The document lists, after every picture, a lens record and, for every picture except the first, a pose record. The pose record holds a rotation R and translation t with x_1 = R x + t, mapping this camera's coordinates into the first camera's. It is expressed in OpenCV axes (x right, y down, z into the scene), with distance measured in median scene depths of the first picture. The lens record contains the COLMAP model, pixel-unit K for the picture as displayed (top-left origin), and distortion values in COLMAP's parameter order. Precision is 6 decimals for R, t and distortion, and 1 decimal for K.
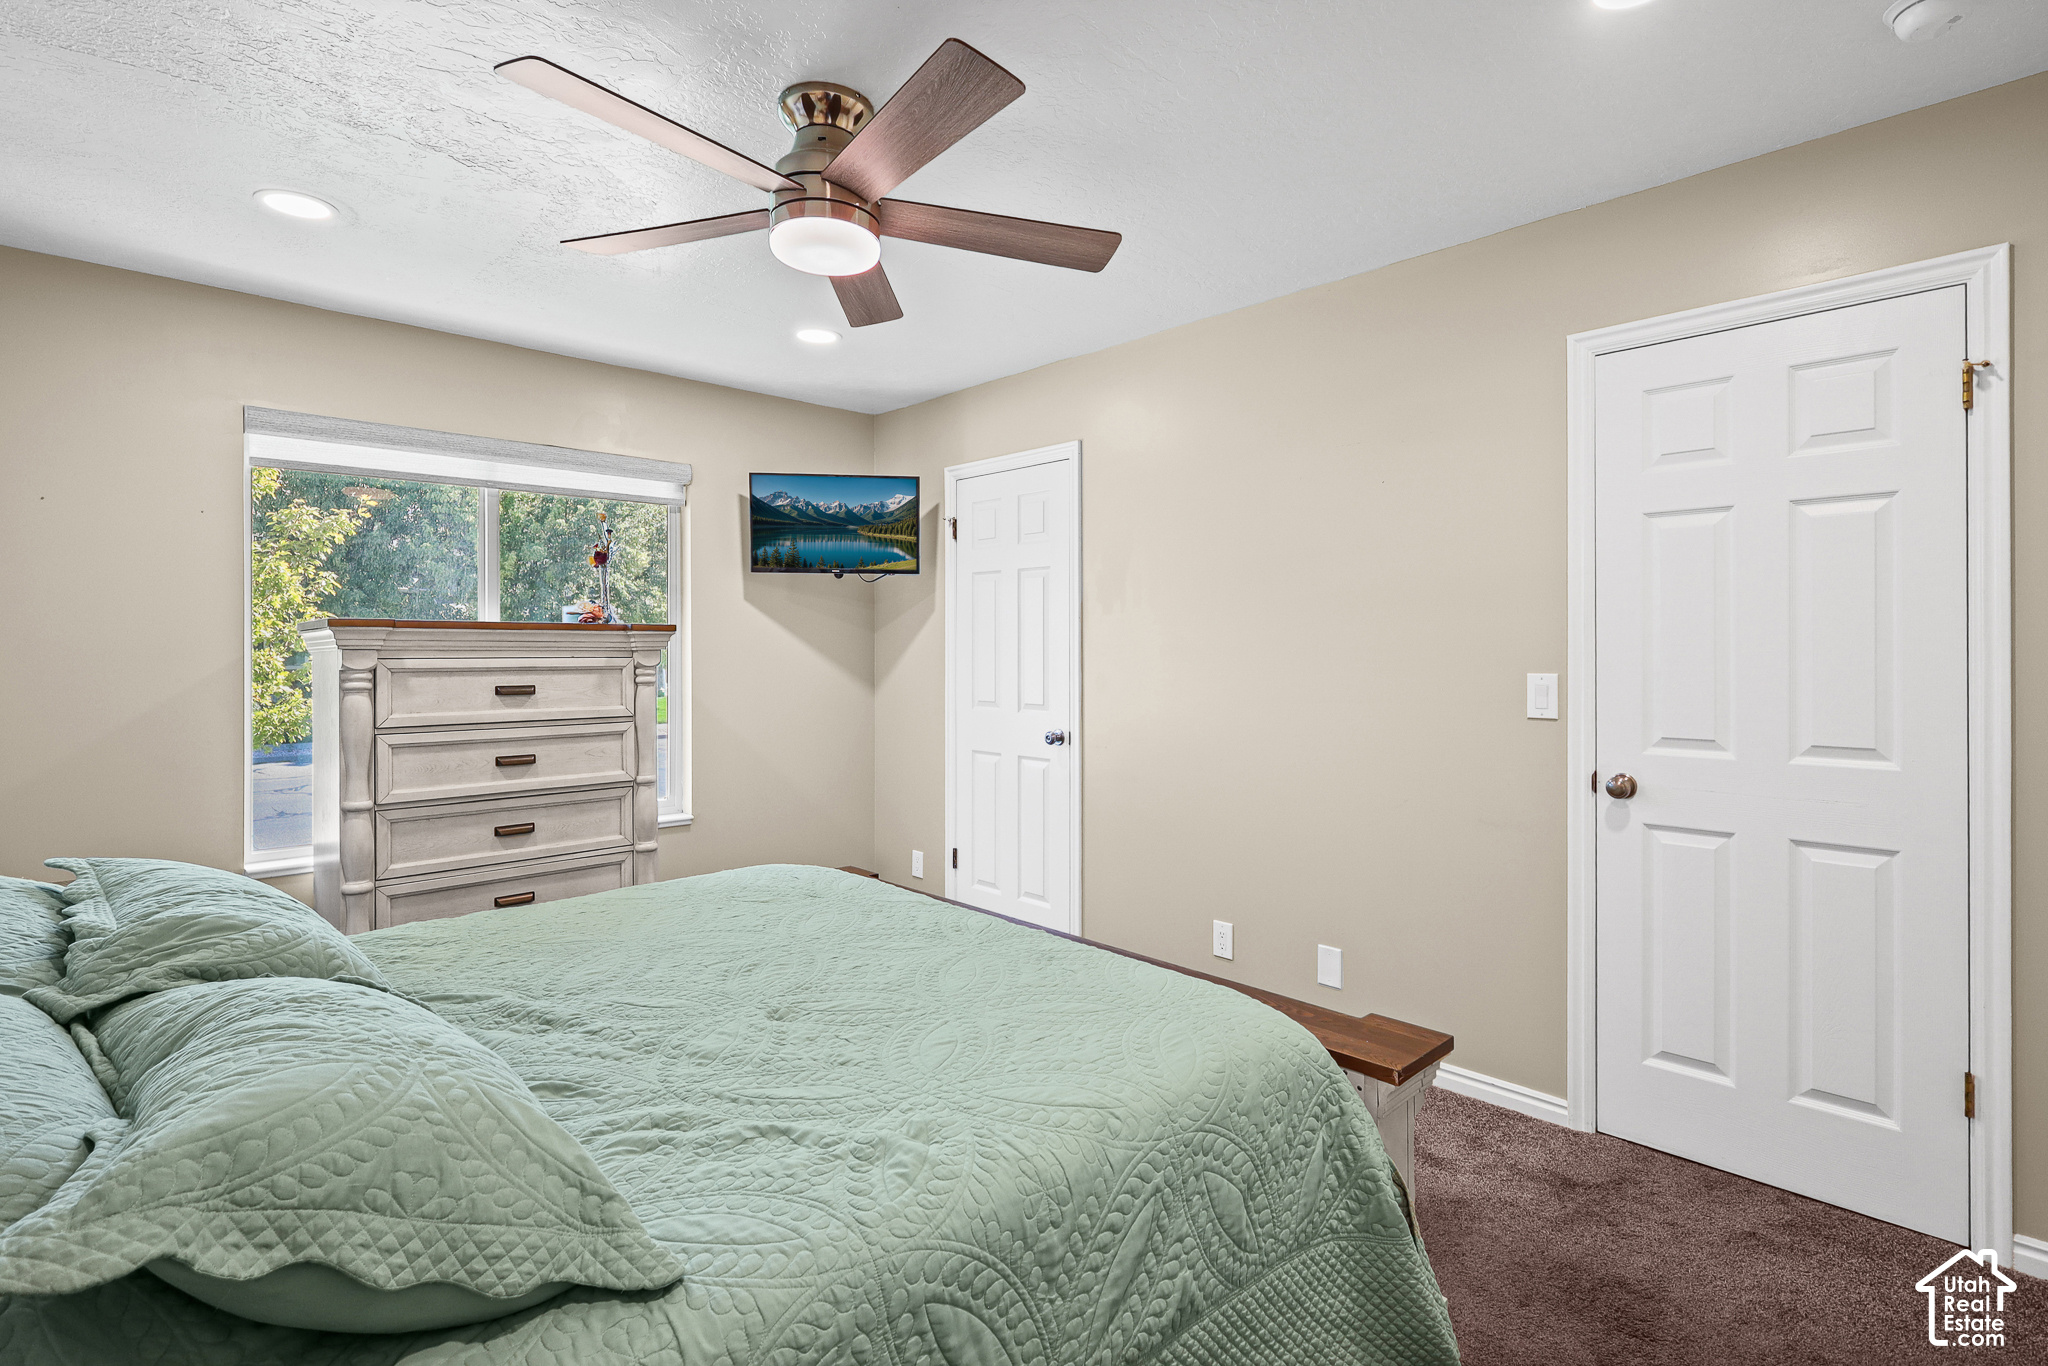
lens RADIAL K [[977.2, 0, 1024.0], [0, 977.2, 683.0], [0, 0, 1]] dist [-0.011915, -0.000524]
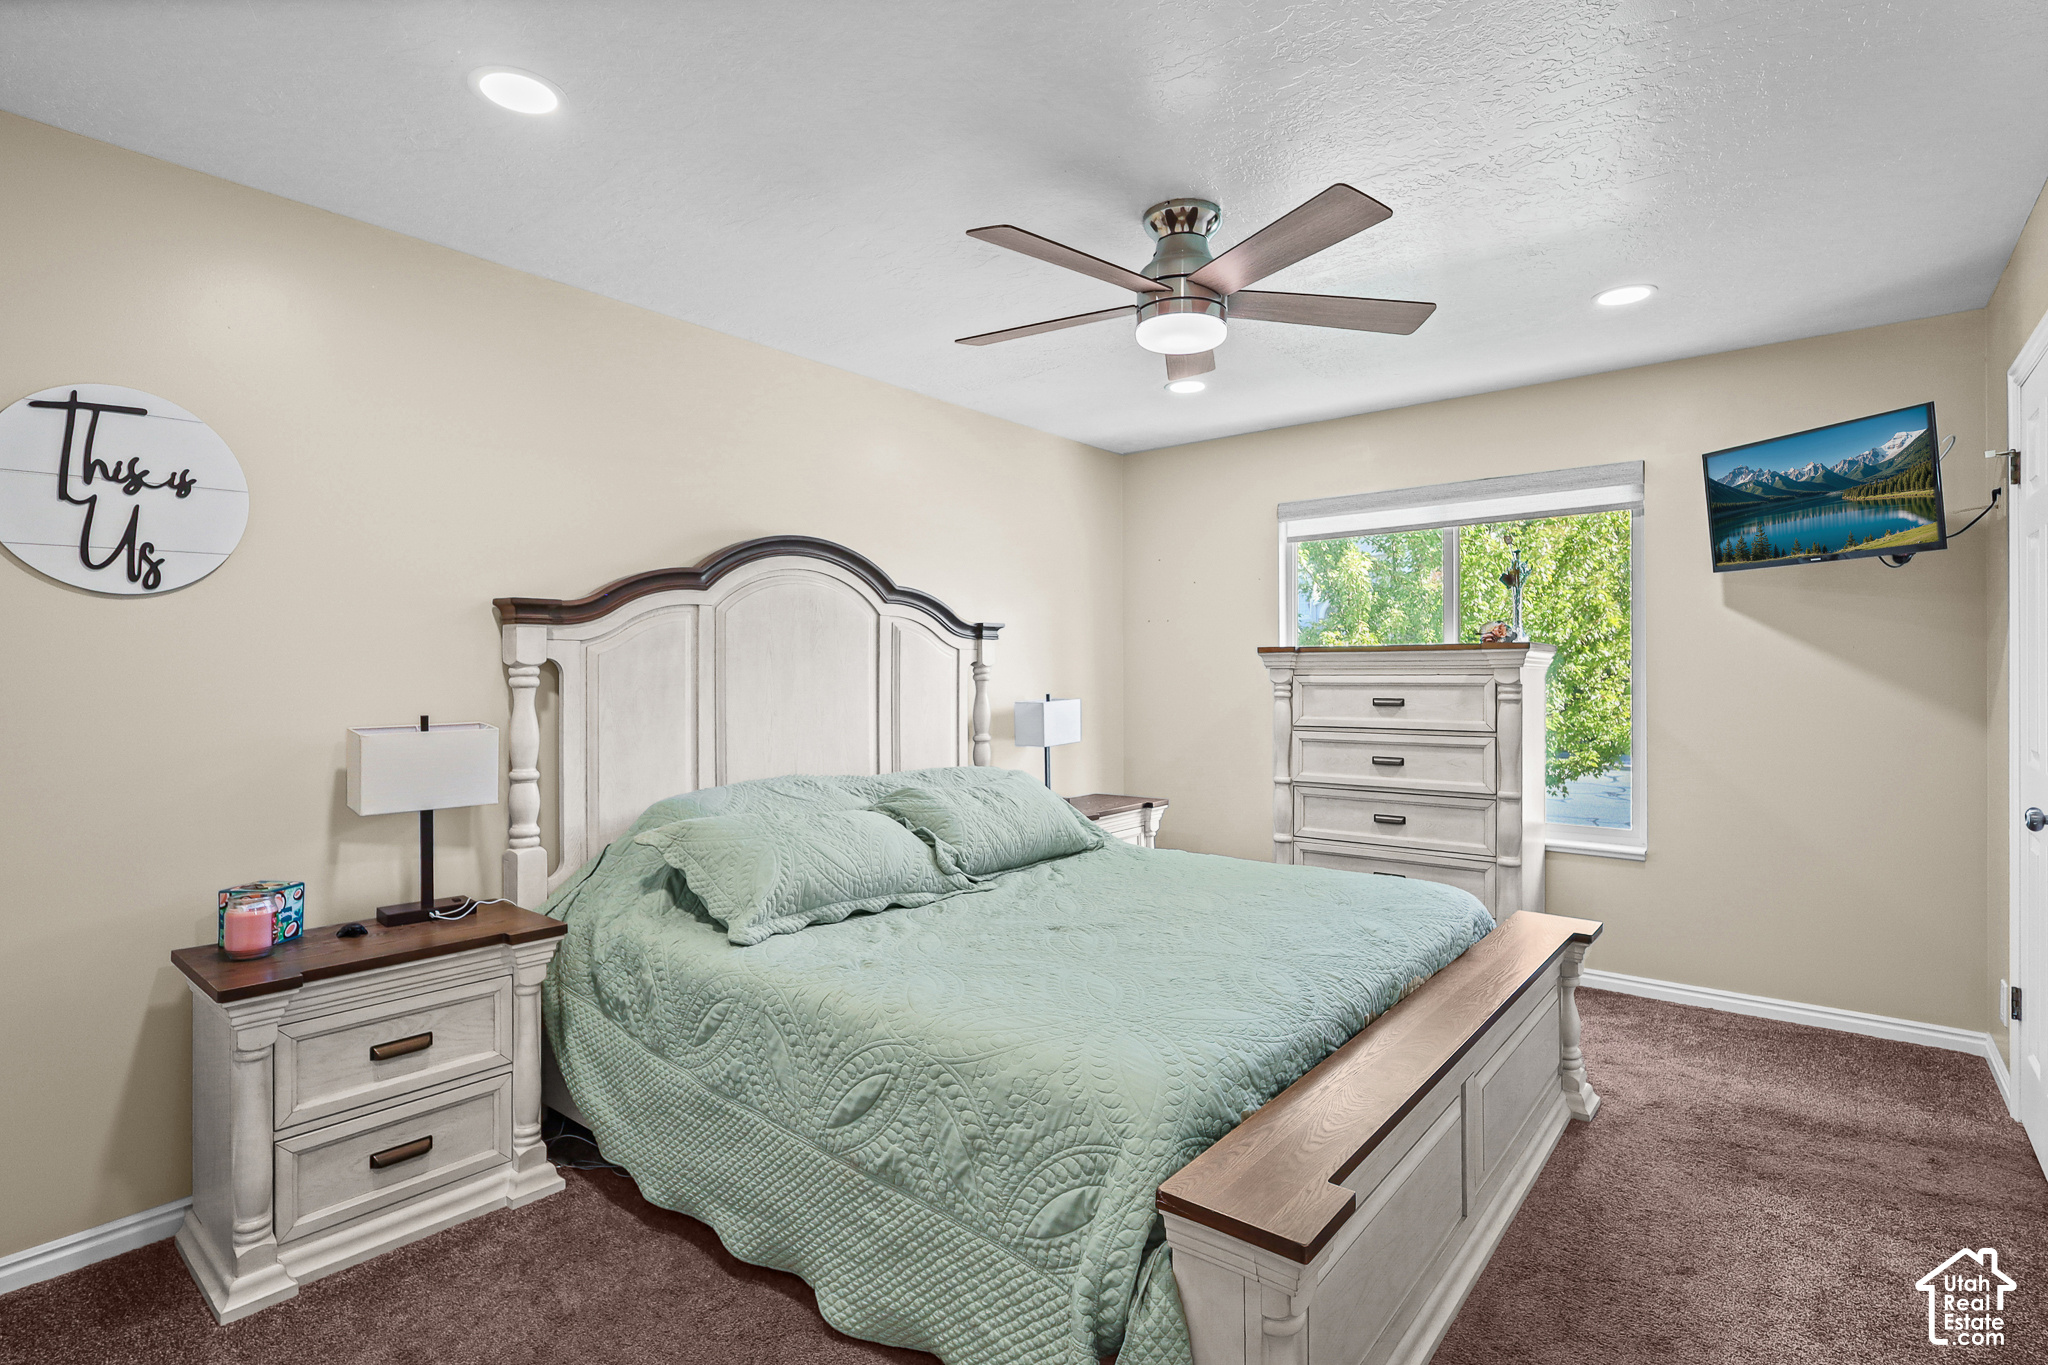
lens RADIAL K [[977.2, 0, 1024.0], [0, 977.2, 682.5], [0, 0, 1]] dist [-0.011915, -0.000524]
pose [[0.100448, 0.004861, -0.994930, 0.490657], [-0.023573, 0.999719, 0.002504, -0.007309], [0.994663, 0.023202, 0.100535, 0.341824]]
